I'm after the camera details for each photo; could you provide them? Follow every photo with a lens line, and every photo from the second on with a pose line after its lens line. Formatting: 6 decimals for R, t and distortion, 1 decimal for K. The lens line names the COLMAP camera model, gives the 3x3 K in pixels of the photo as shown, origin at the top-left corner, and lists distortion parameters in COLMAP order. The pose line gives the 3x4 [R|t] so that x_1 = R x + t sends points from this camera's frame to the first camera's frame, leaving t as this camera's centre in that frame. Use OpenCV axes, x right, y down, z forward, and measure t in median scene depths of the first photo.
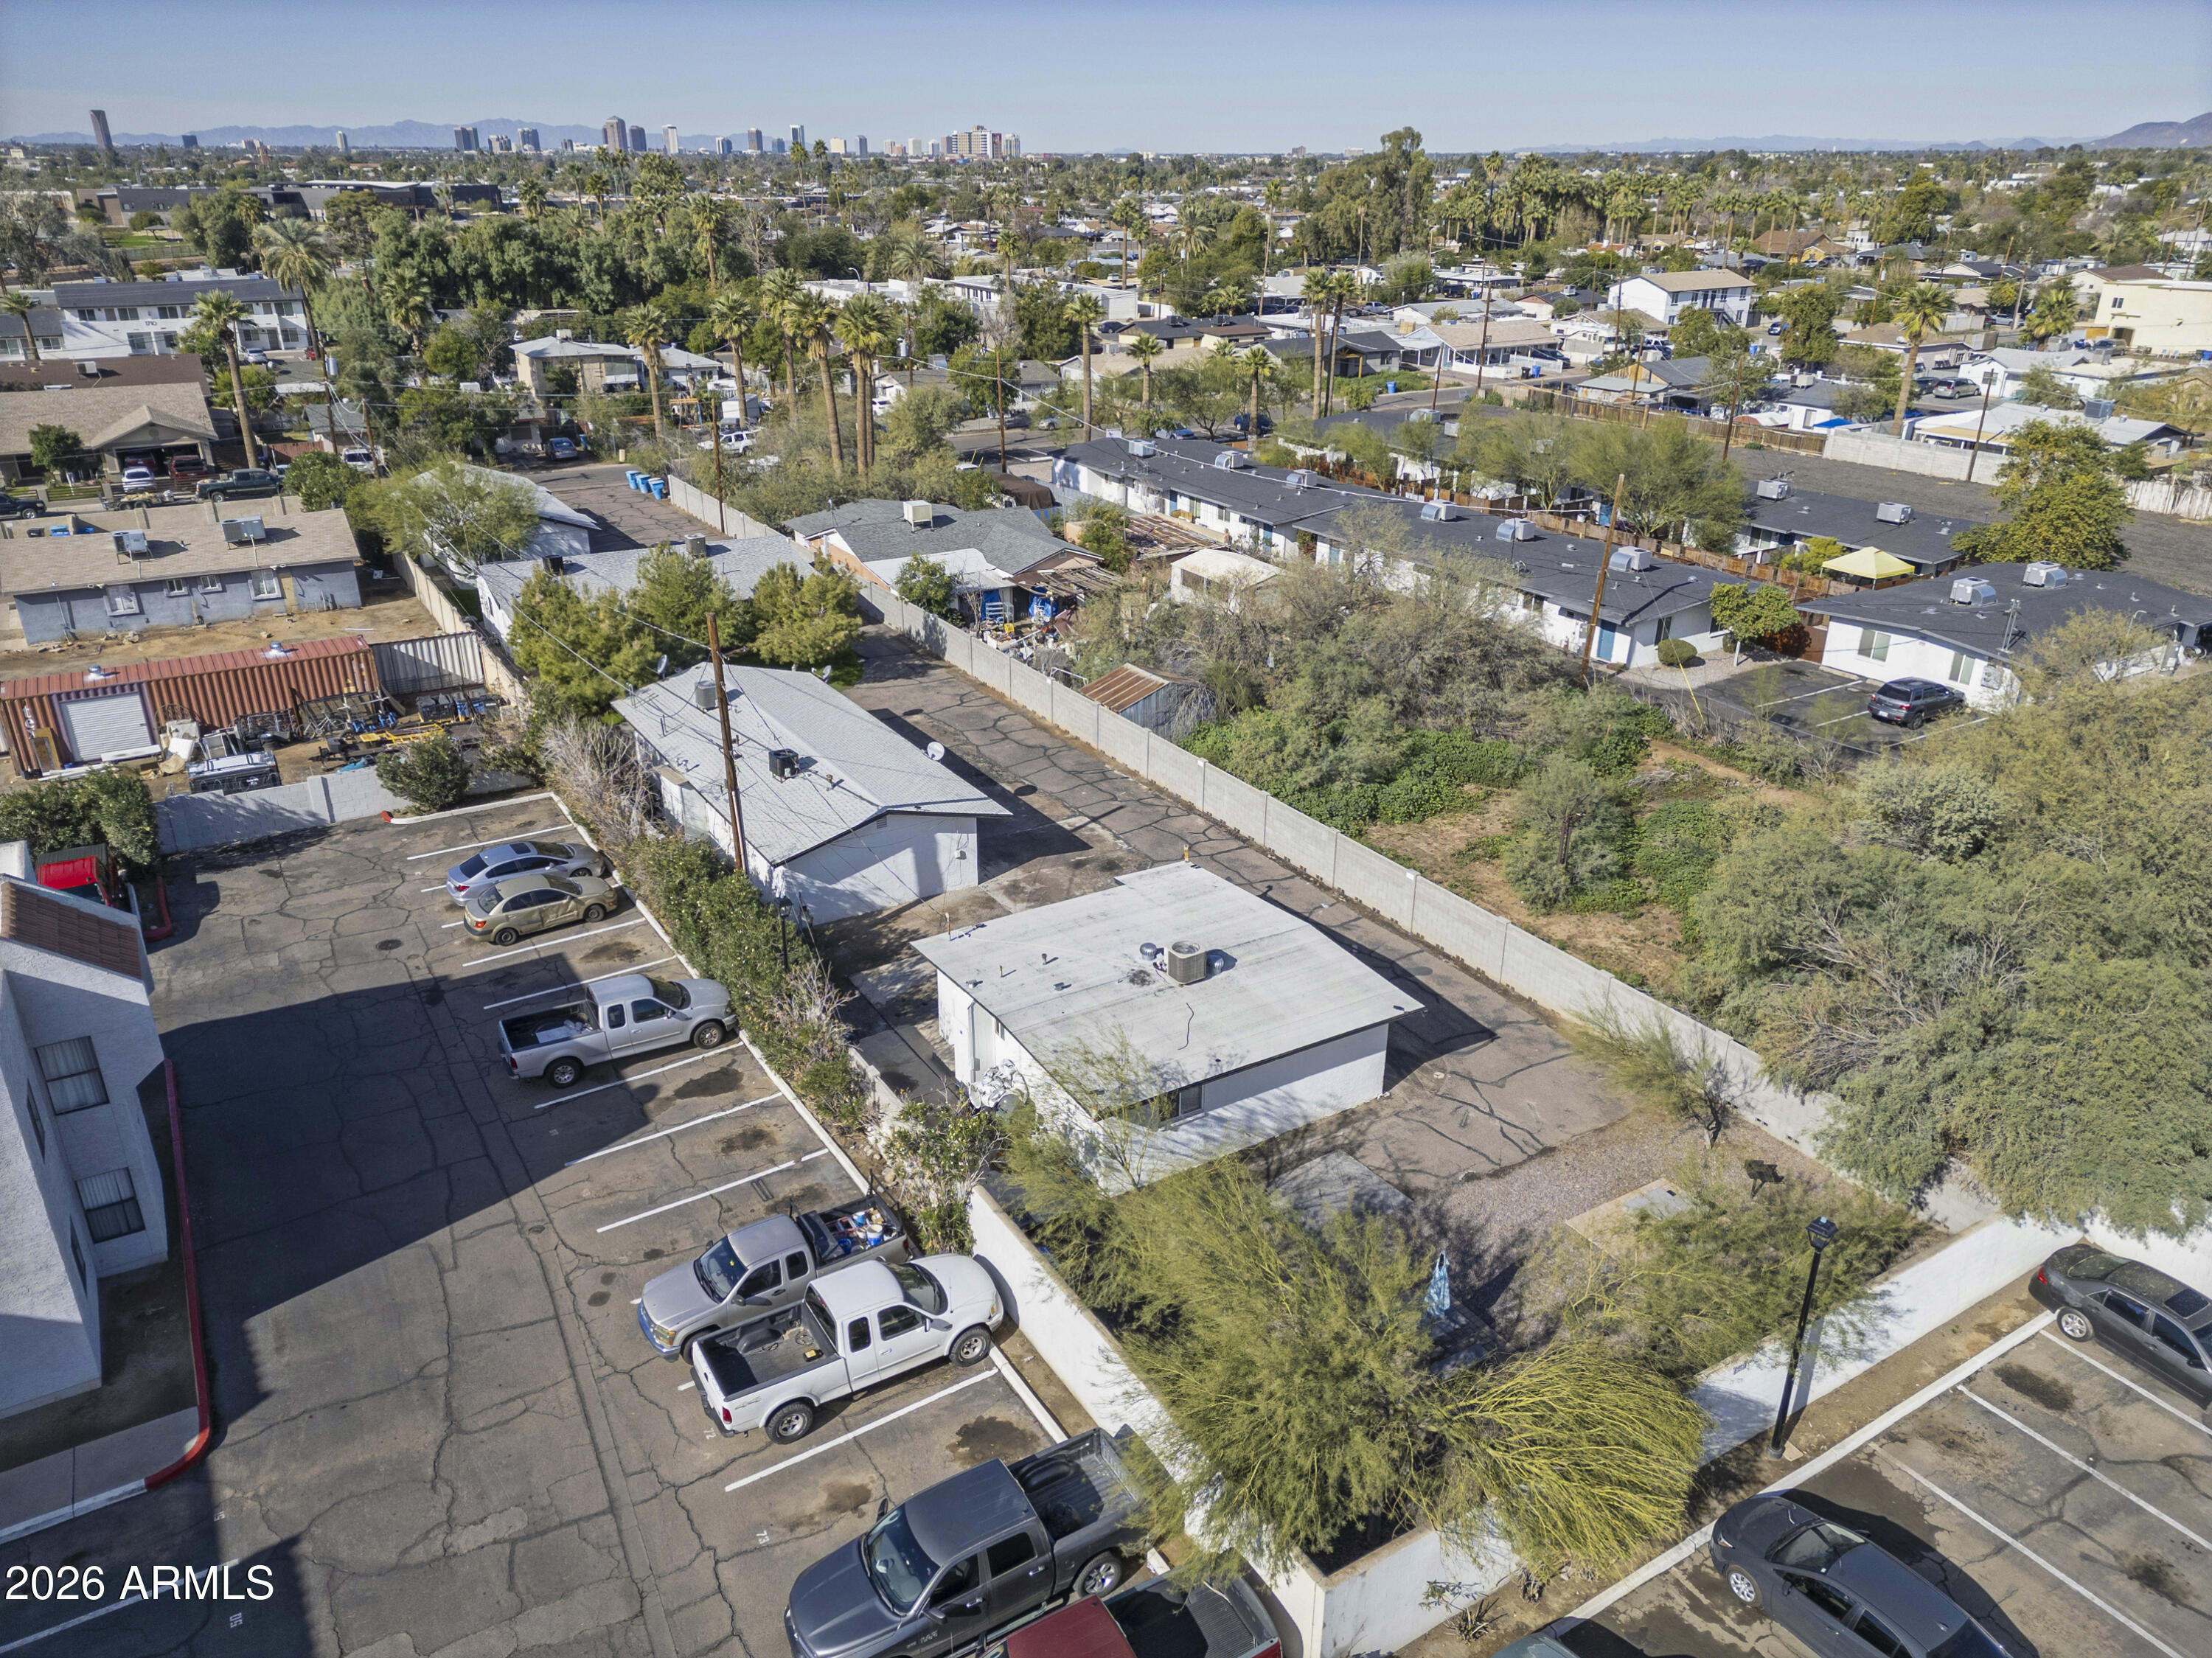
lens RADIAL K [[1537.6, 0, 1106.0], [0, 1537.6, 829.0], [0, 0, 1]] dist [0.082654, -0.084079]
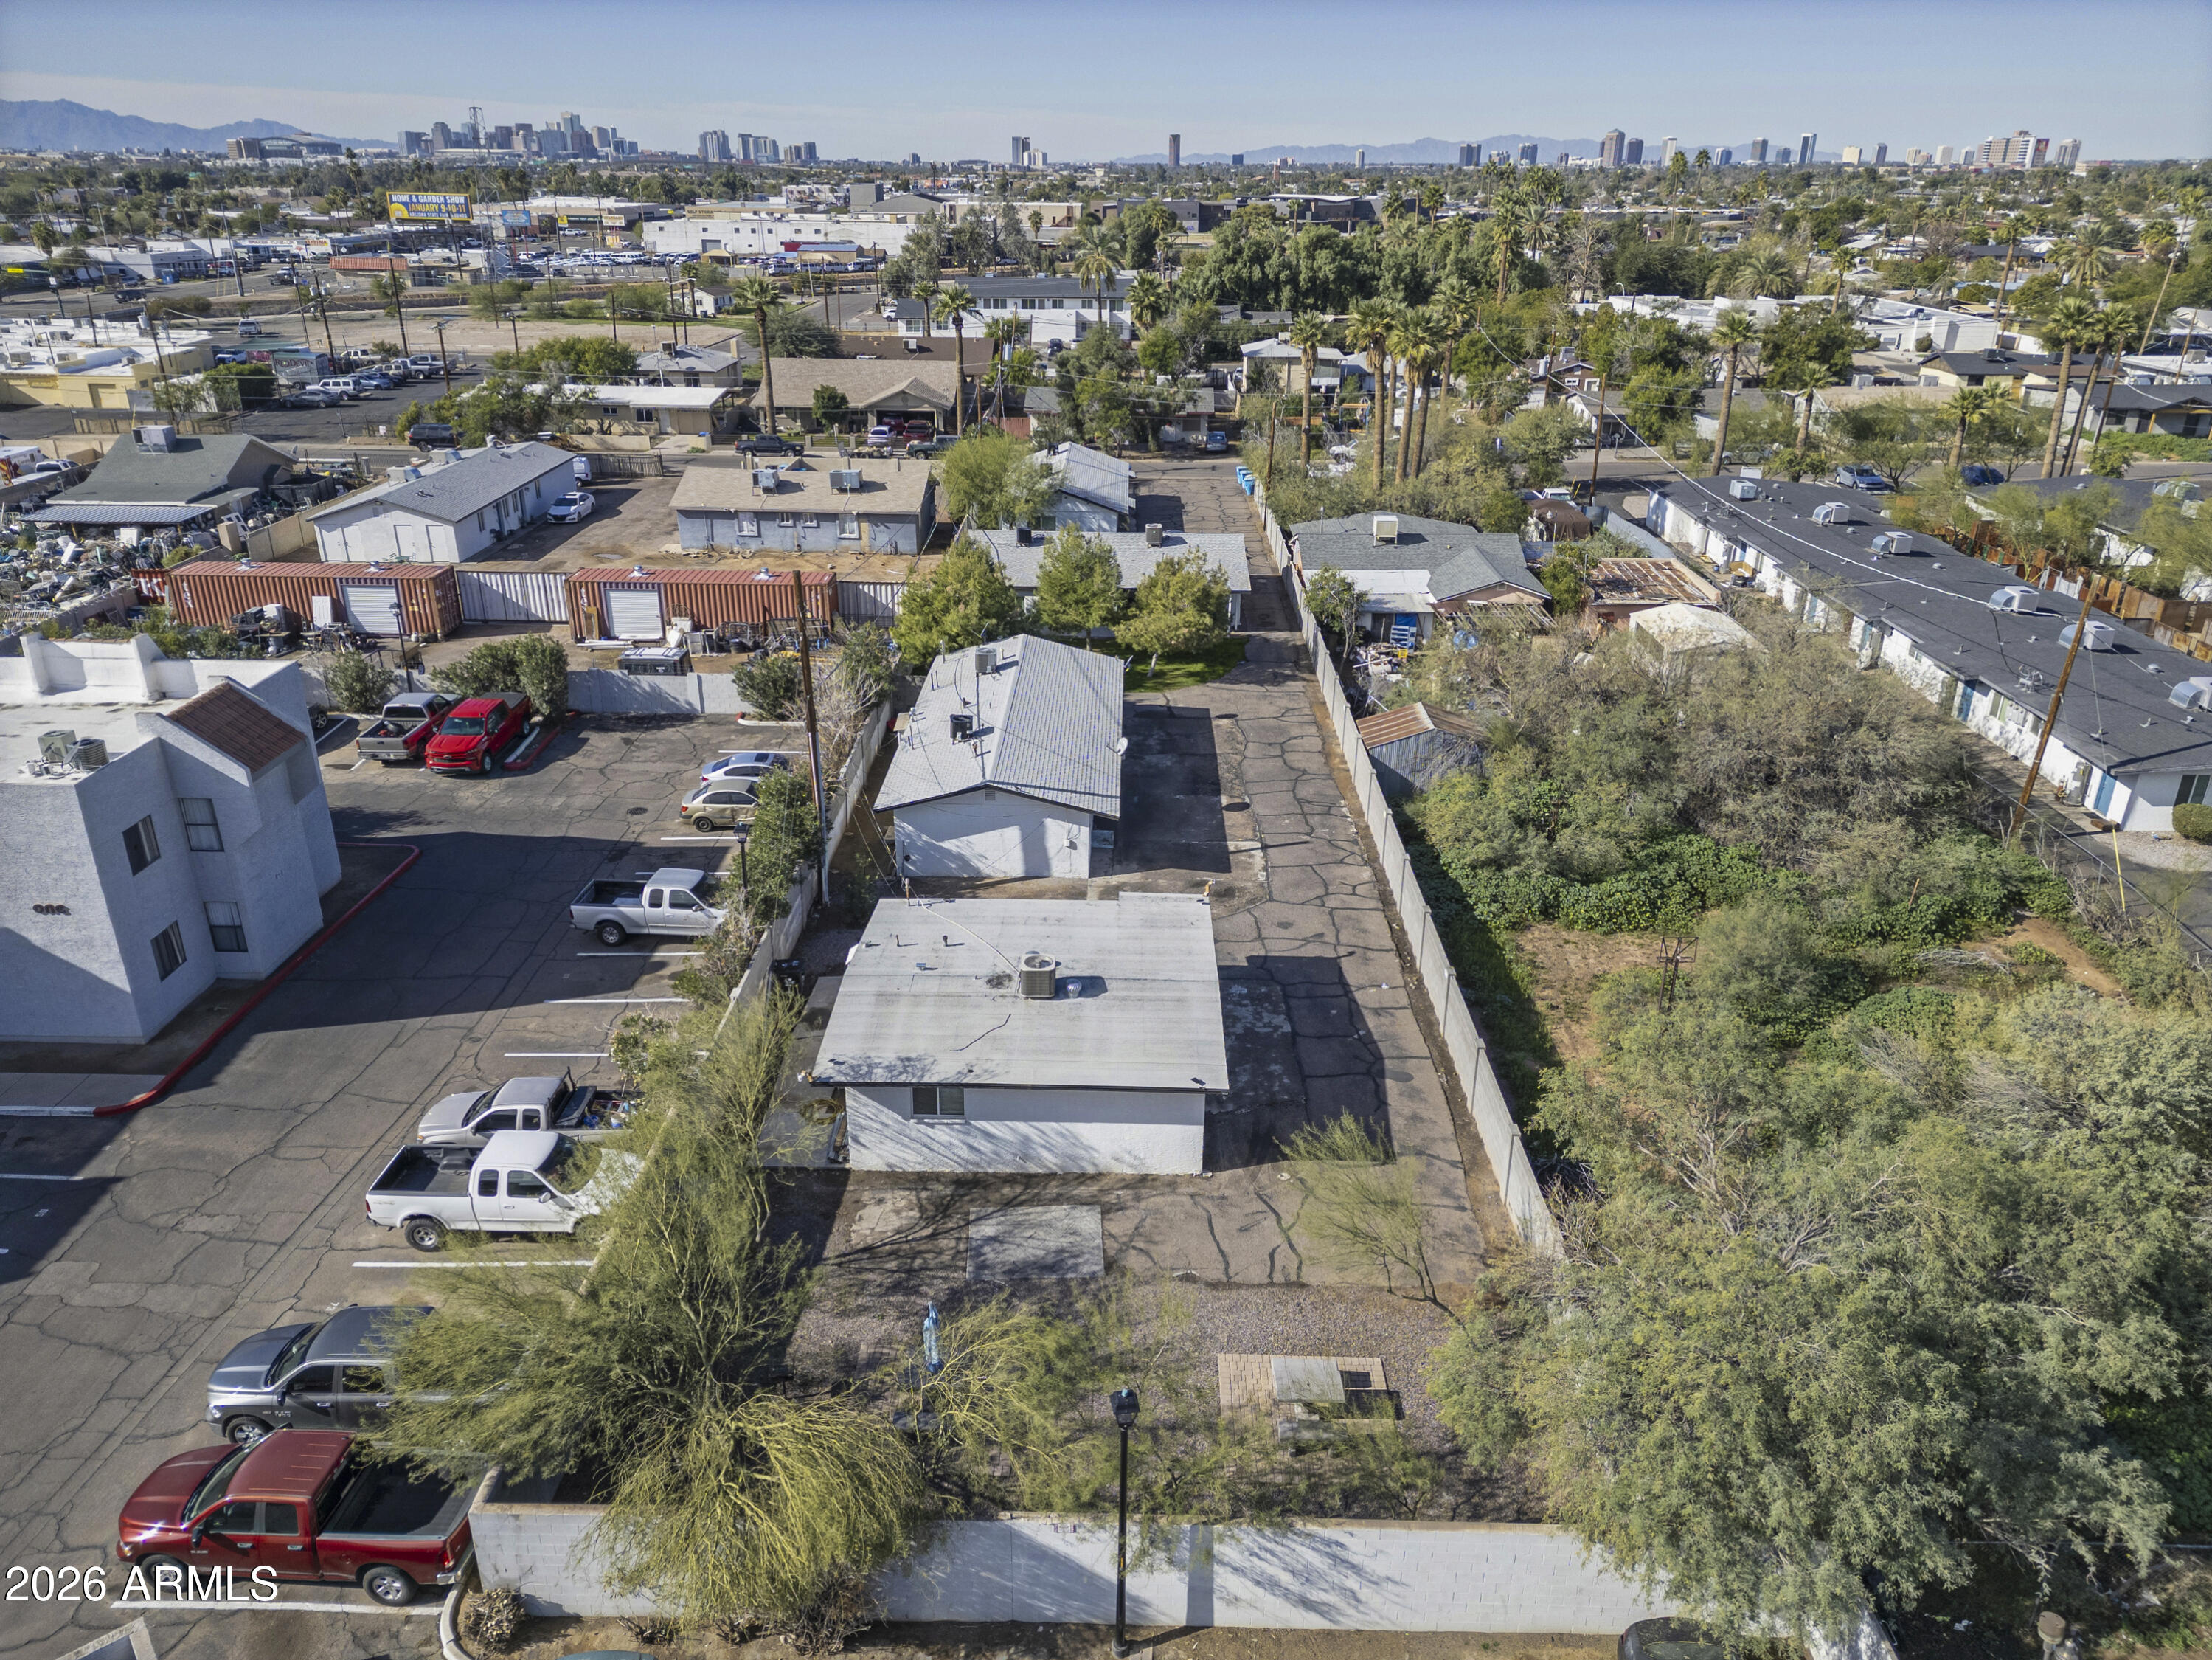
lens RADIAL K [[1537.9, 0, 1106.0], [0, 1537.9, 830.0], [0, 0, 1]] dist [0.082654, -0.084079]
pose [[0.842024, 0.213266, -0.495493, 0.356540], [-0.216447, 0.974919, 0.051795, -0.042106], [0.494112, 0.063636, 0.867066, 0.101631]]
